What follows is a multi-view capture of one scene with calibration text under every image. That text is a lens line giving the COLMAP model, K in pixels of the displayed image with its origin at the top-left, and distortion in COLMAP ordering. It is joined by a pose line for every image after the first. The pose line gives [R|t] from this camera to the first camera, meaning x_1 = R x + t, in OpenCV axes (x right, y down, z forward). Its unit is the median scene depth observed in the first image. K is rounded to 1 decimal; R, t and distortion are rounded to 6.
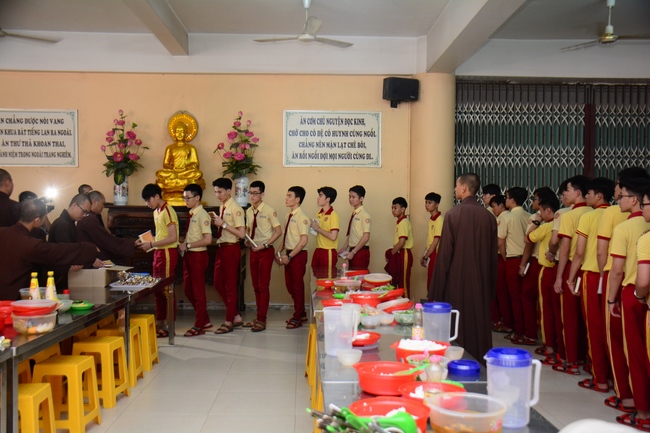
lens RADIAL K [[660.5, 0, 323.8], [0, 660.5, 225.1], [0, 0, 1]] dist [-0.010984, 0.156968]
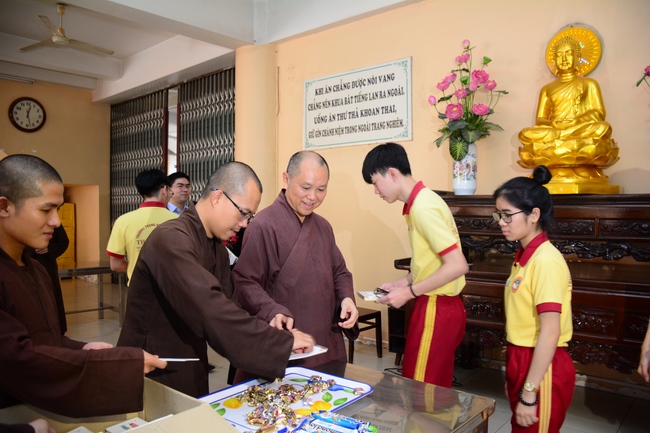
lens RADIAL K [[503.2, 0, 324.4], [0, 503.2, 207.1], [0, 0, 1]] dist [-0.101354, 0.004392]
pose [[0.738213, -0.000942, -0.674567, -0.094406], [-0.014325, 0.999752, -0.017073, -0.009614], [0.674415, 0.022266, 0.738017, 0.568181]]
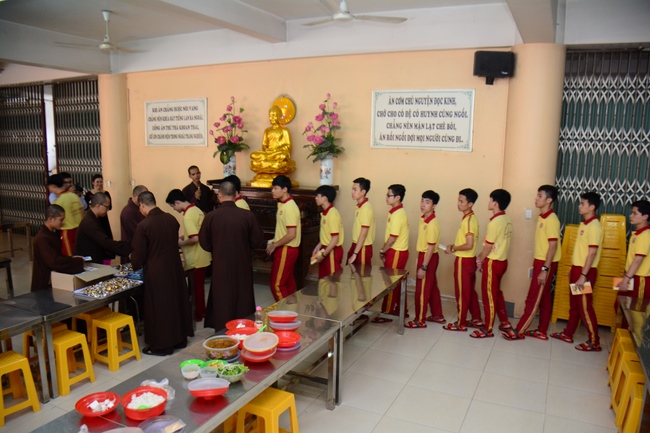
lens RADIAL K [[501.3, 0, 325.4], [0, 501.3, 235.4], [0, 0, 1]] dist [-0.157344, 0.106011]
pose [[0.889228, 0.095171, -0.447456, 0.226981], [-0.025037, 0.986779, 0.160127, -0.078398], [0.456779, -0.131186, 0.879854, 0.299224]]
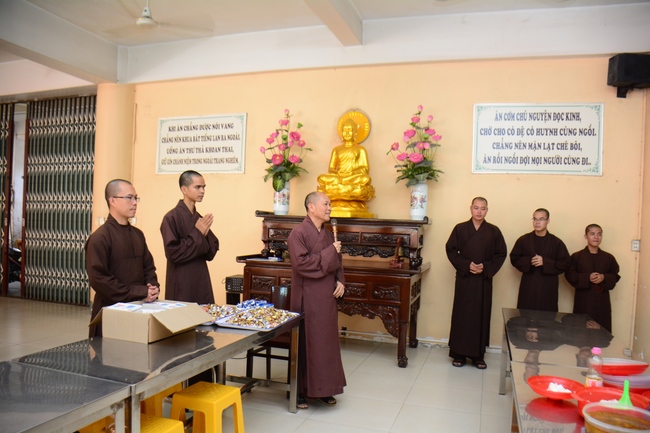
lens RADIAL K [[501.3, 0, 325.4], [0, 501.3, 235.4], [0, 0, 1]] dist [-0.157344, 0.106011]
pose [[0.940357, 0.039713, -0.337862, -0.023246], [-0.042938, 0.999076, -0.002075, -0.003988], [0.337468, 0.016458, 0.941193, 0.380346]]
